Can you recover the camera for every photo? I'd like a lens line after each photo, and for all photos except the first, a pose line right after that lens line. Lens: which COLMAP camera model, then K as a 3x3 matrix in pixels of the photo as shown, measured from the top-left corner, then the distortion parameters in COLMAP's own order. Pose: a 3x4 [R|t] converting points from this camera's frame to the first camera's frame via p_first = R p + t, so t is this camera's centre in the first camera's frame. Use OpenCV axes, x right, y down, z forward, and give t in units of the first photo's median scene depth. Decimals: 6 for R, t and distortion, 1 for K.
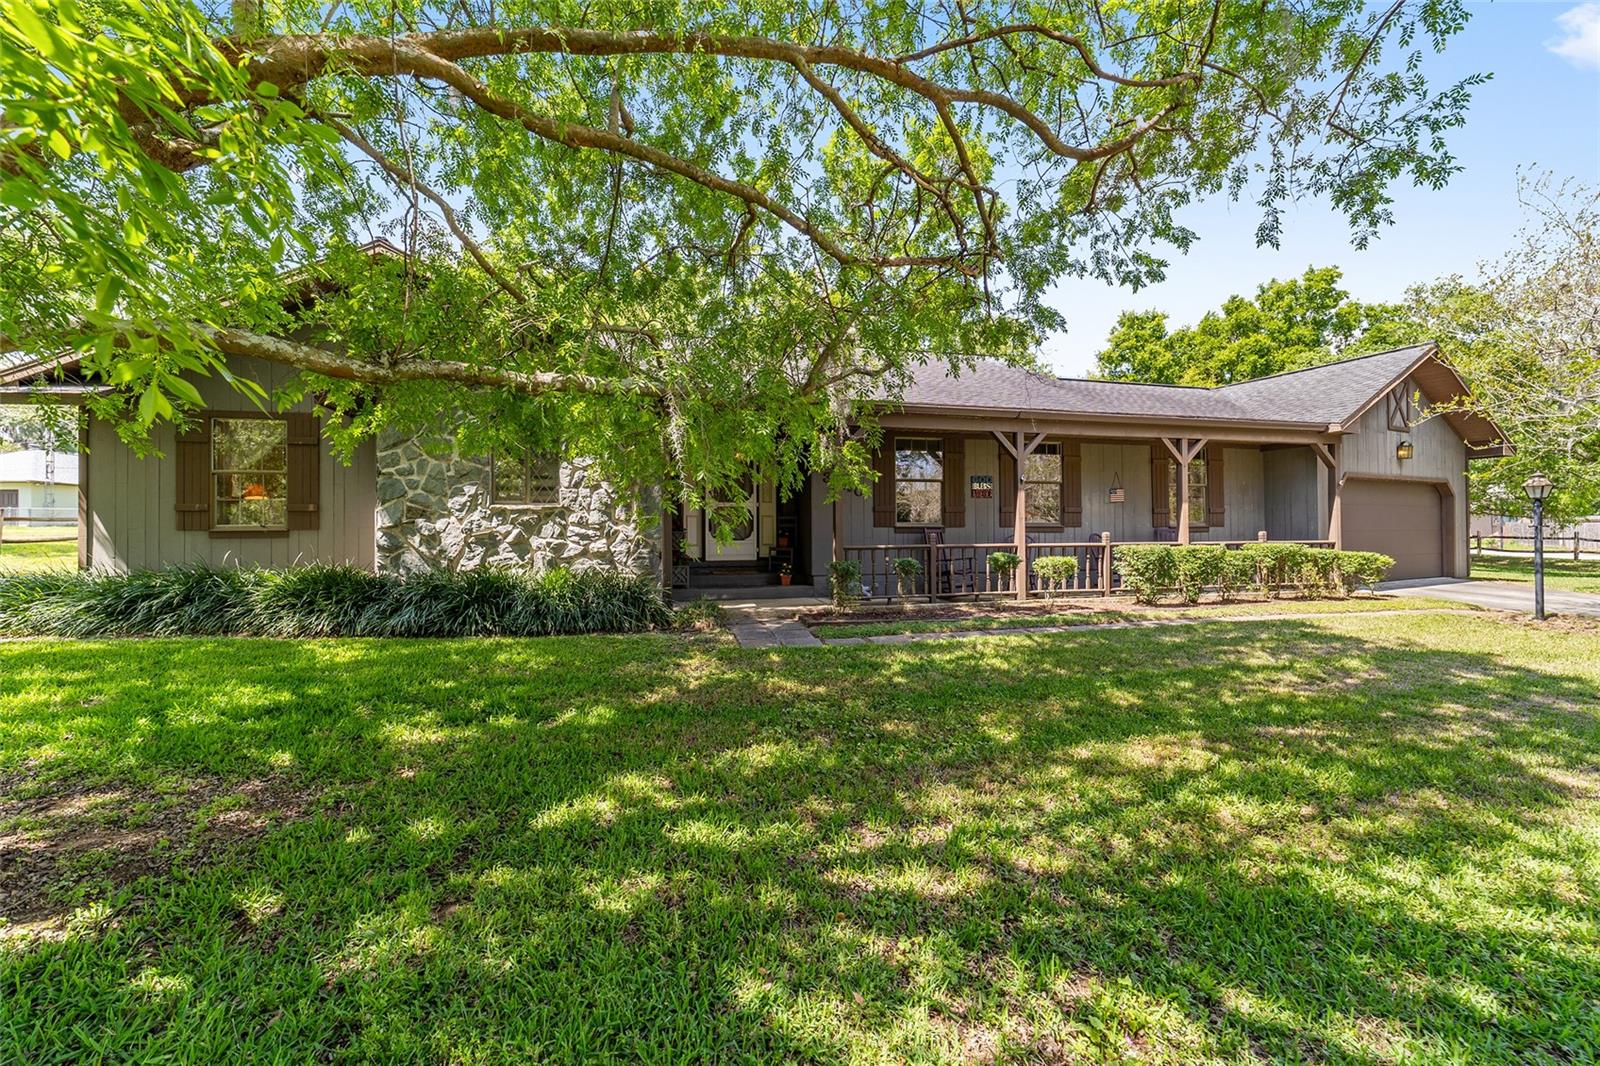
lens RADIAL K [[611.9, 0, 799.7], [0, 611.9, 532.0], [0, 0, 1]] dist [-0.001243, 0.000602]
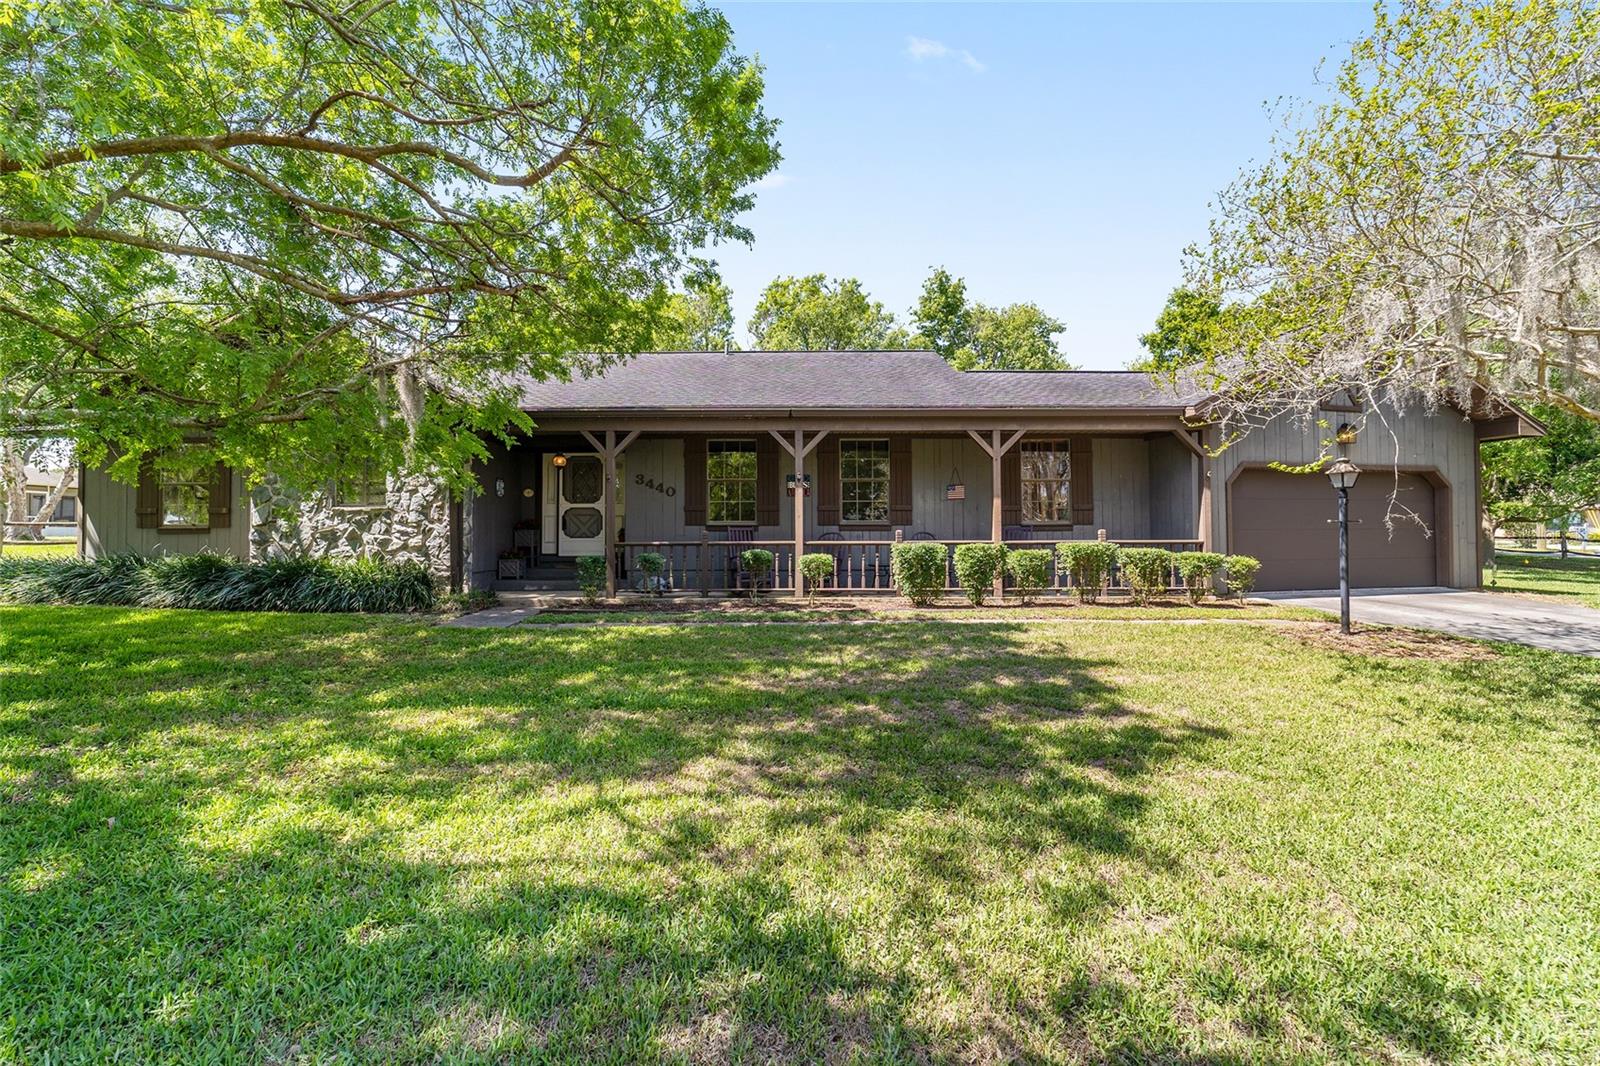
lens RADIAL K [[611.9, 0, 804.5], [0, 611.9, 529.8], [0, 0, 1]] dist [-0.001243, 0.000602]
pose [[0.973983, -0.001047, -0.226617, 0.678619], [-0.001530, 0.999936, -0.011197, 0.013202], [0.226614, 0.011253, 0.973920, 0.025447]]
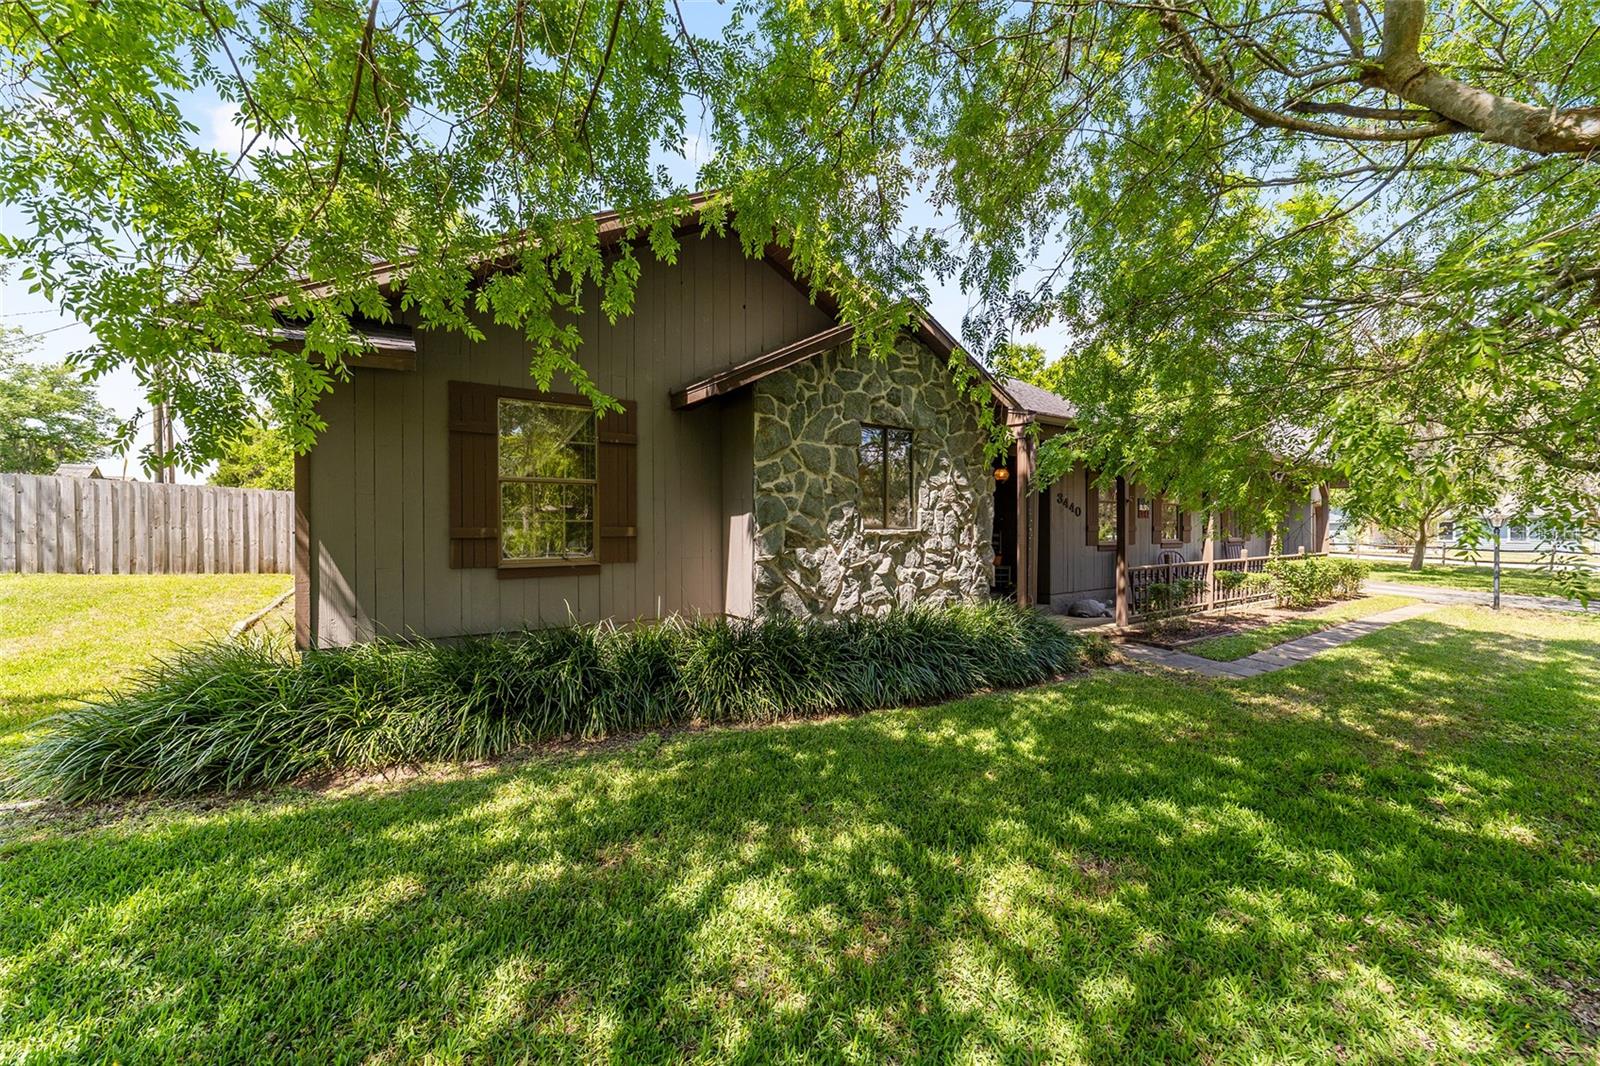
lens RADIAL K [[611.9, 0, 809.9], [0, 611.9, 528.0], [0, 0, 1]] dist [-0.001243, 0.000602]
pose [[0.922862, 0.003447, 0.385115, -0.880314], [-0.004221, 0.999990, 0.001163, -0.046636], [-0.385107, -0.002699, 0.922868, 0.259714]]
